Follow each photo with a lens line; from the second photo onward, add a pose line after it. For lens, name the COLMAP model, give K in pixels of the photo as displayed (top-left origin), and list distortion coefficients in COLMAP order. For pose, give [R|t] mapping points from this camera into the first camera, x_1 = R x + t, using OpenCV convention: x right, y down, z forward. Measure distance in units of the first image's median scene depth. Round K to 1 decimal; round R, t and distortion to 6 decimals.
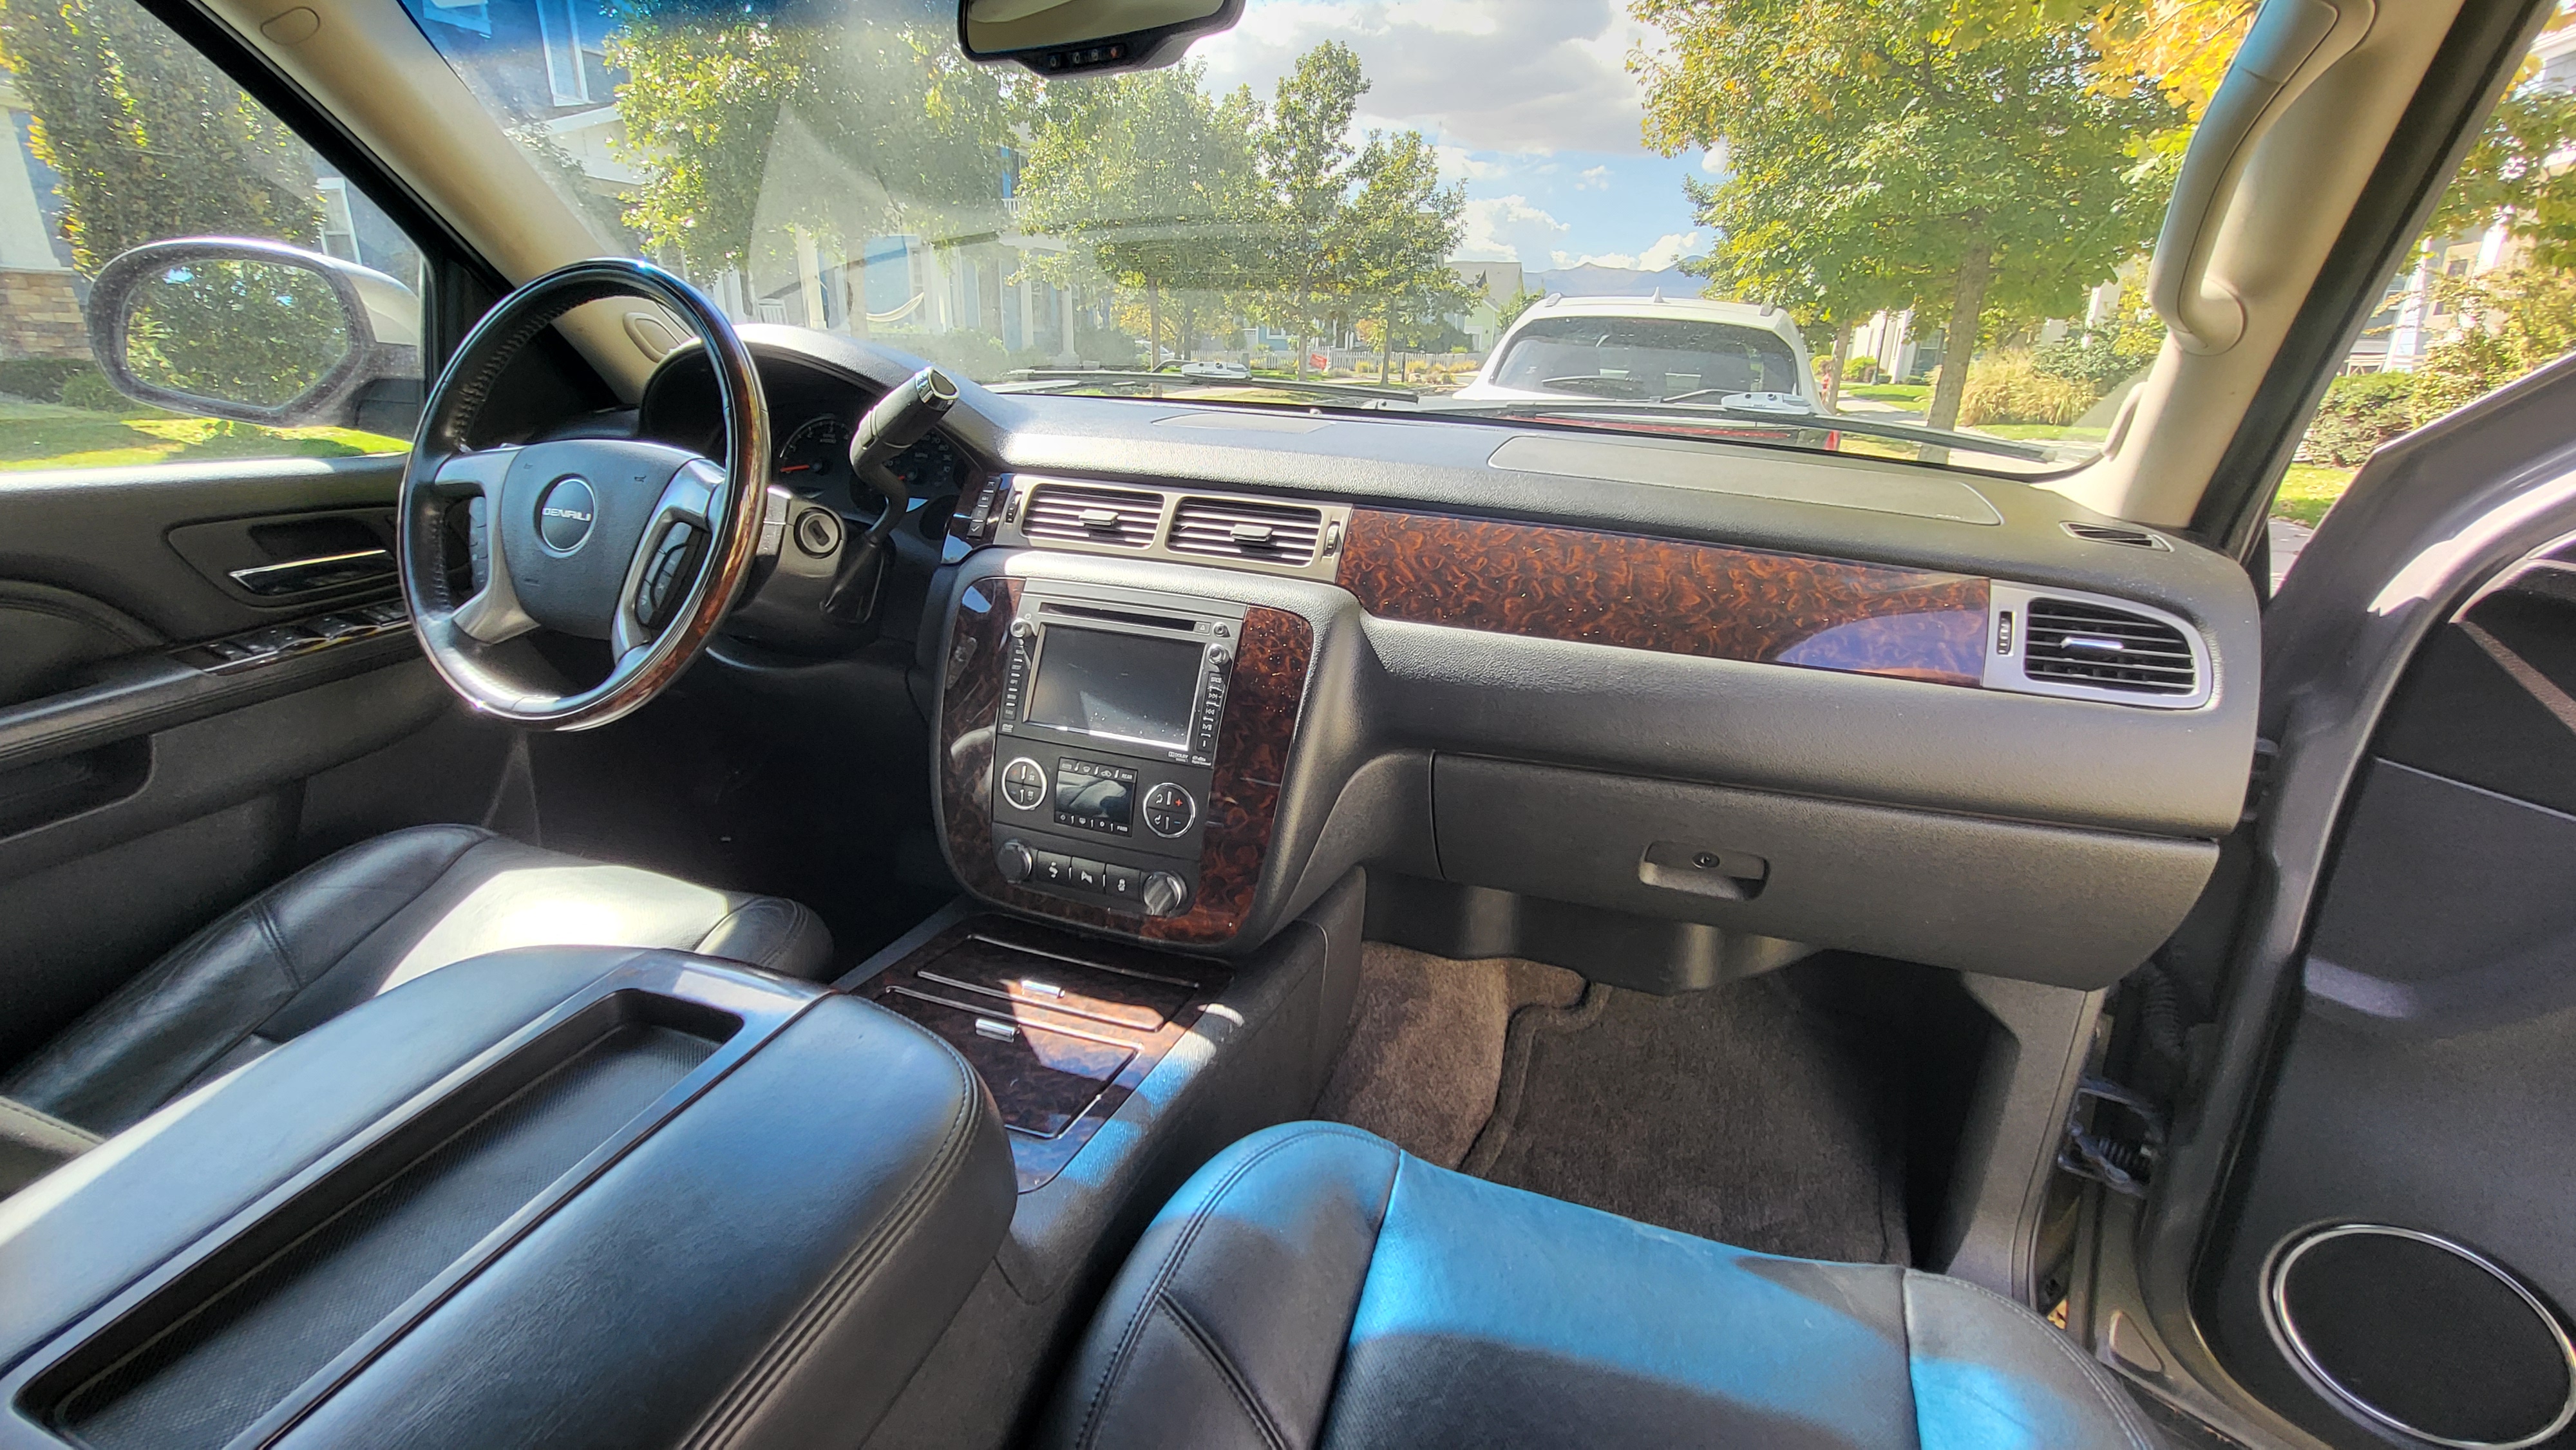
lens RADIAL K [[1083.0, 0, 1290.5], [0, 1083.0, 716.9], [0, 0, 1]] dist [0.000636, 0.000307]
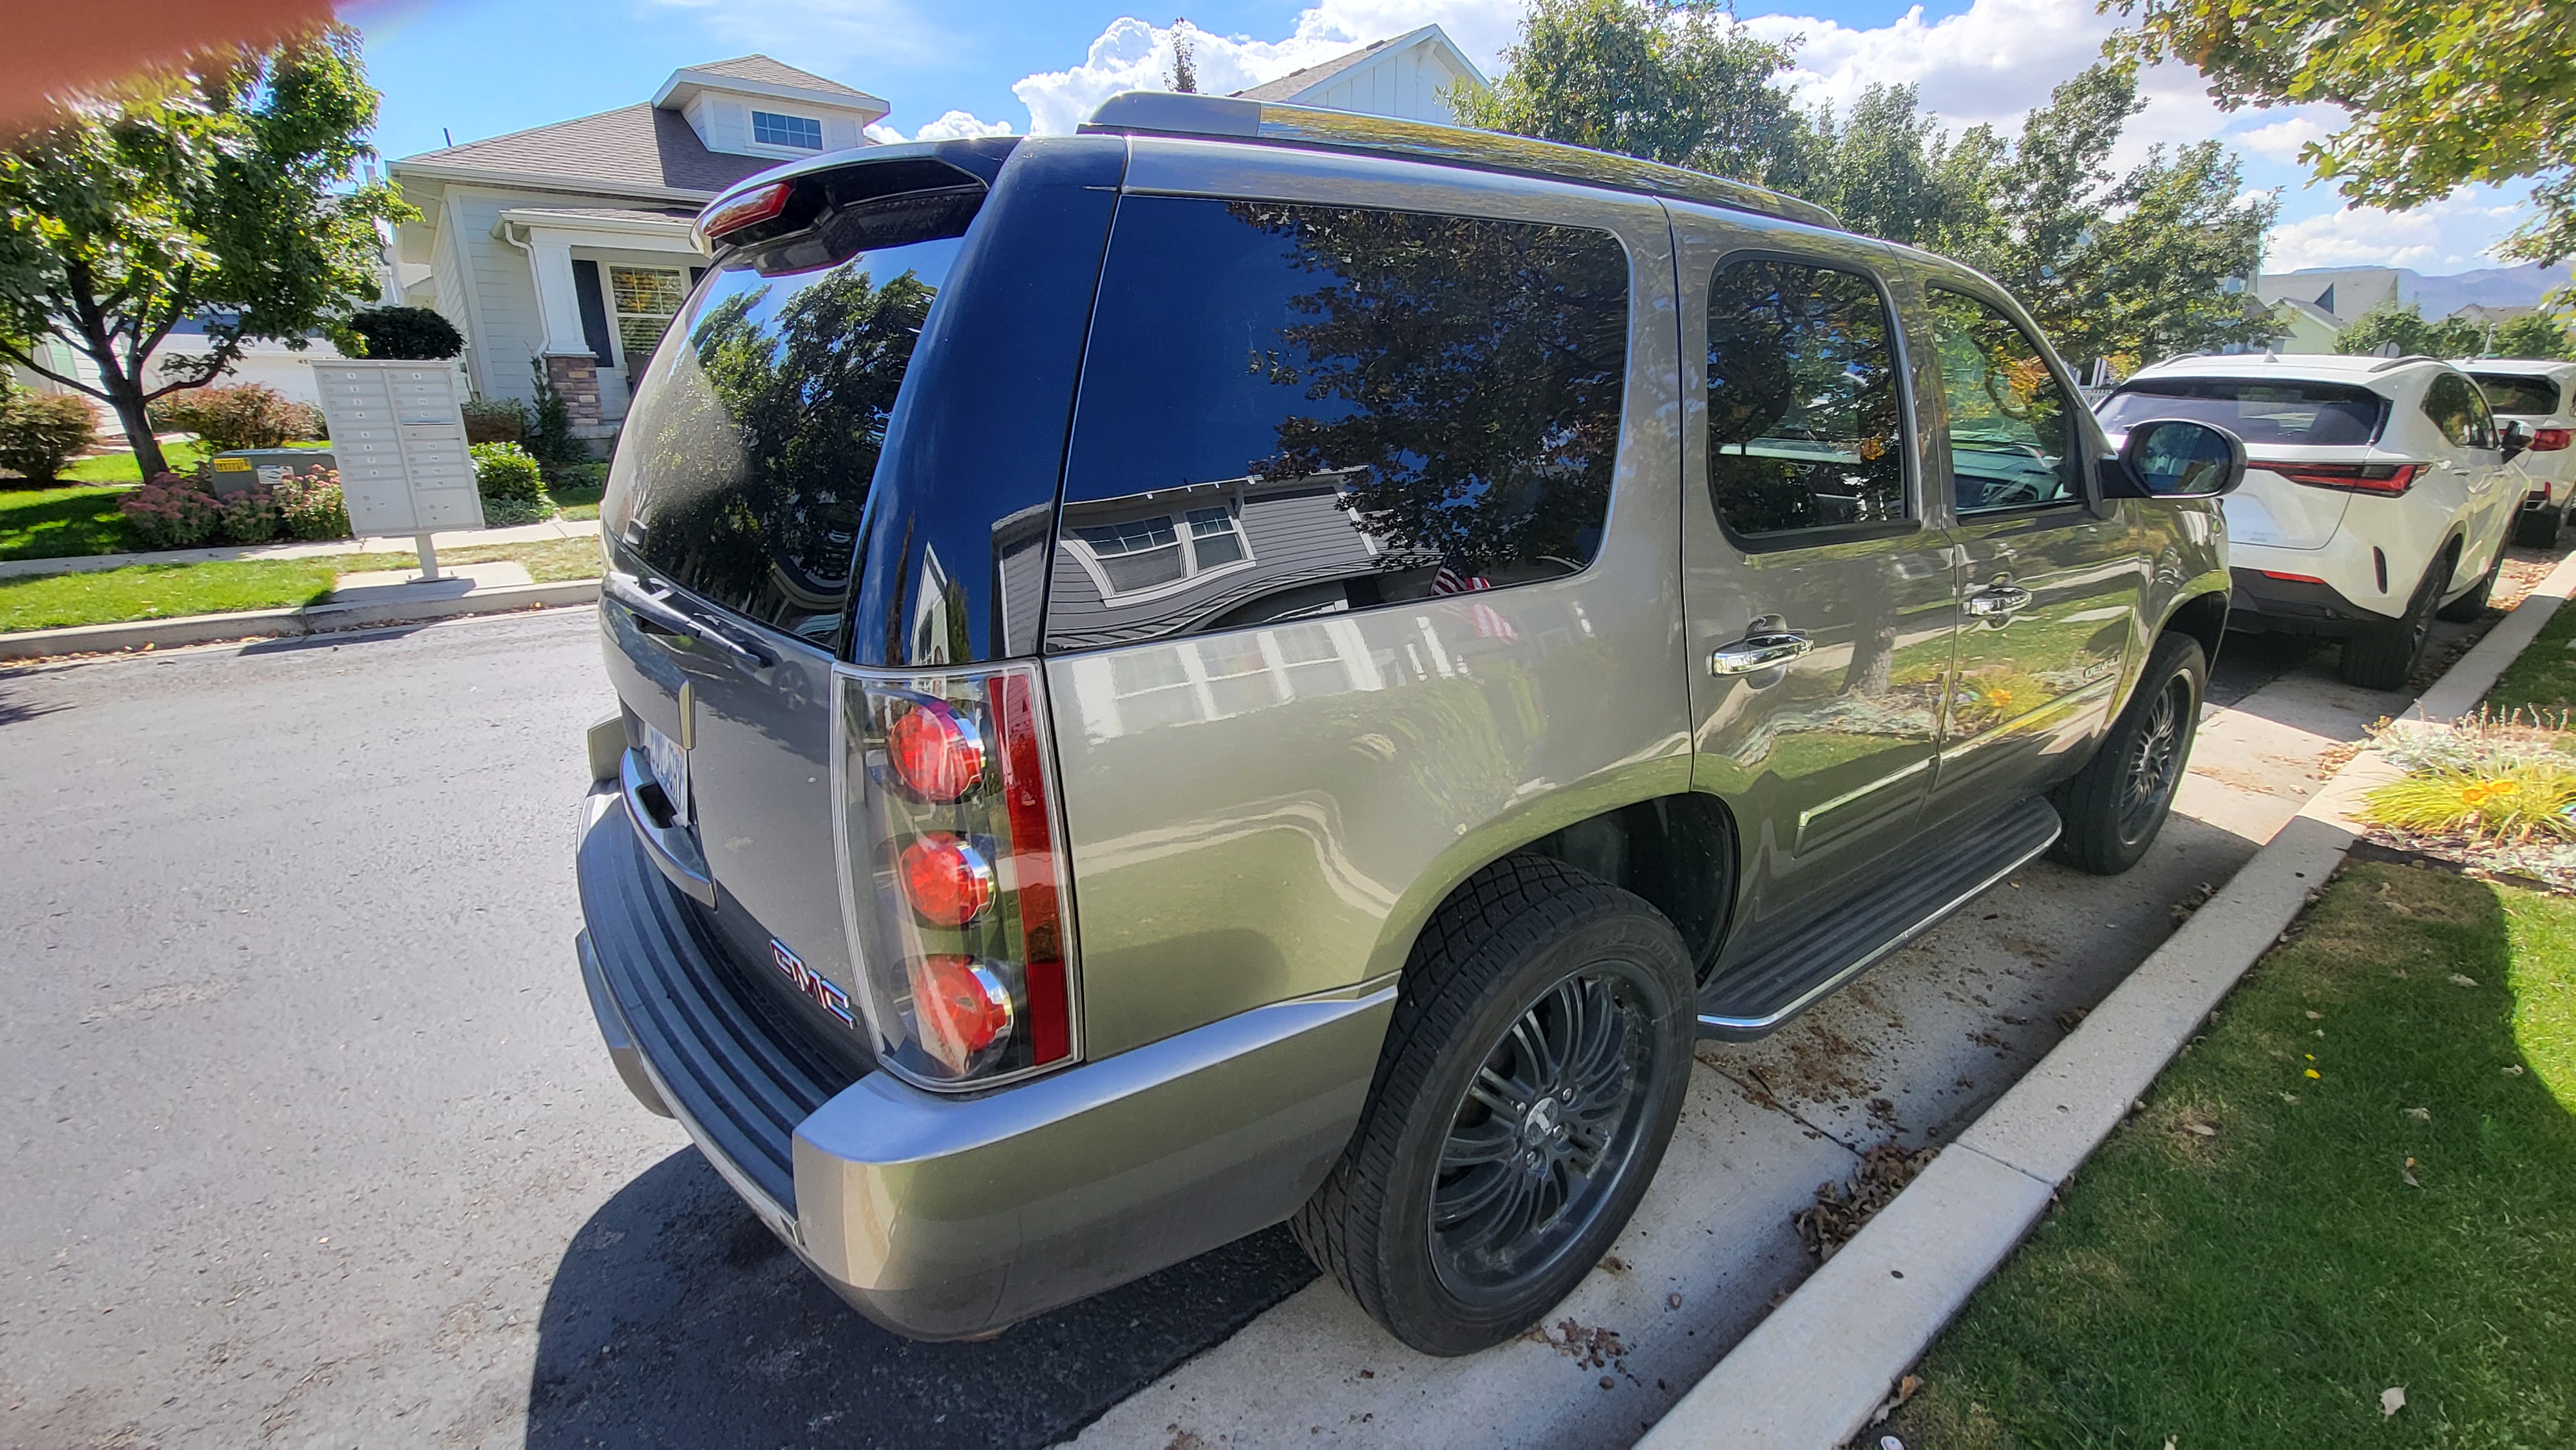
lens RADIAL K [[1083.0, 0, 1302.4], [0, 1083.0, 717.4], [0, 0, 1]] dist [0.000636, 0.000307]
pose [[0.843687, 0.135357, -0.519491, 0.536174], [-0.155270, 0.987858, 0.005224, 0.921744], [0.513891, 0.076253, 0.854460, -3.017161]]
